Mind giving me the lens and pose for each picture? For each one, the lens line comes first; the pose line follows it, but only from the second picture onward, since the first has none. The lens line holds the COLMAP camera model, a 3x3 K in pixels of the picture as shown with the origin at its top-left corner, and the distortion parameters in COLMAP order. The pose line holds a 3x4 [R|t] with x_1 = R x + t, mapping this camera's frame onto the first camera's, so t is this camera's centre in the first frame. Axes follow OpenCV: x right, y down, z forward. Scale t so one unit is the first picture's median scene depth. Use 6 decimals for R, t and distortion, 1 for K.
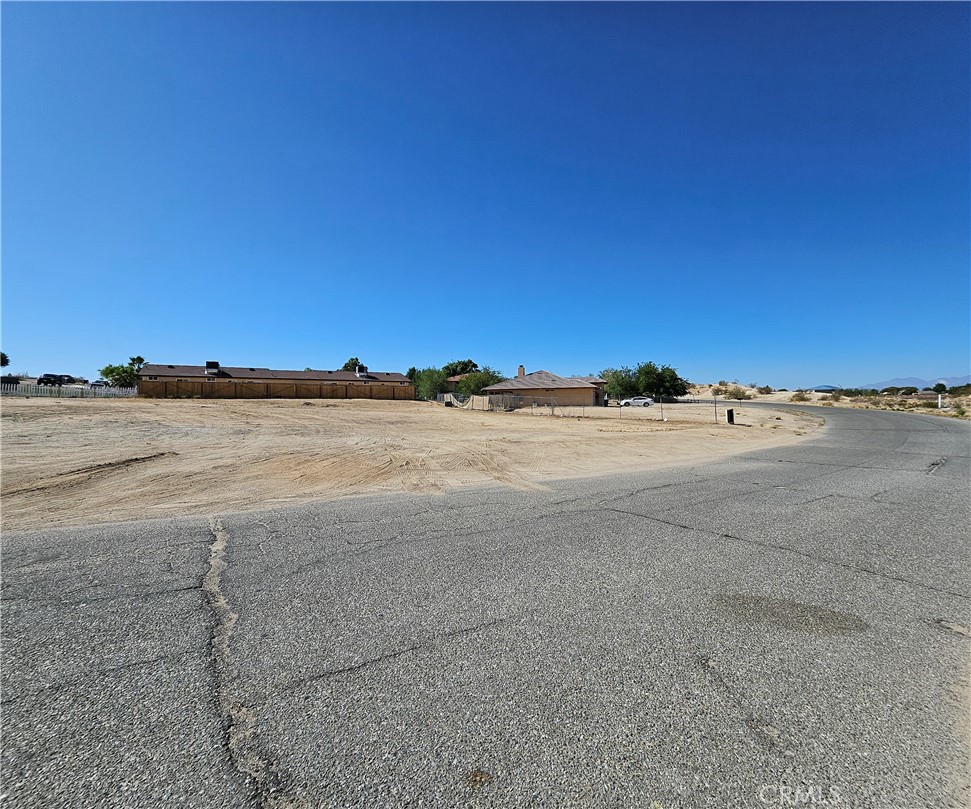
lens RADIAL K [[423.4, 0, 488.5], [0, 423.4, 391.6], [0, 0, 1]] dist [0.011084, -0.005919]
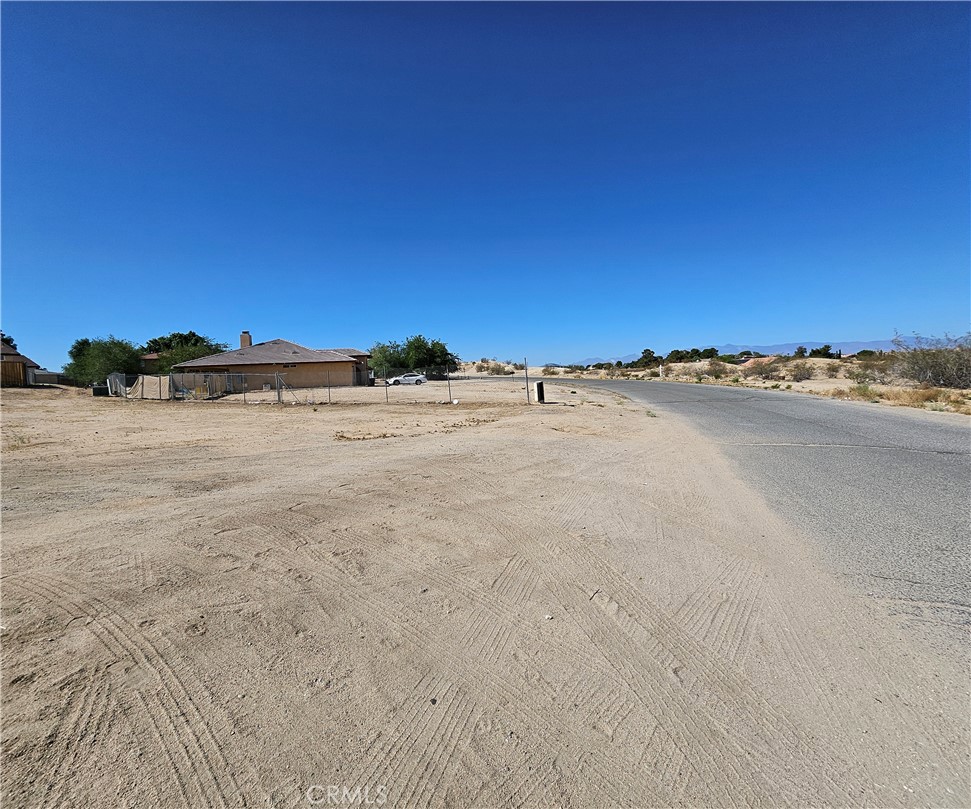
lens RADIAL K [[423.4, 0, 486.9], [0, 423.4, 395.2], [0, 0, 1]] dist [0.011084, -0.005919]
pose [[0.863611, -0.046872, 0.501976, 0.070322], [0.019746, 0.998050, 0.059221, 0.009768], [-0.503773, -0.041232, 0.862852, 0.216809]]
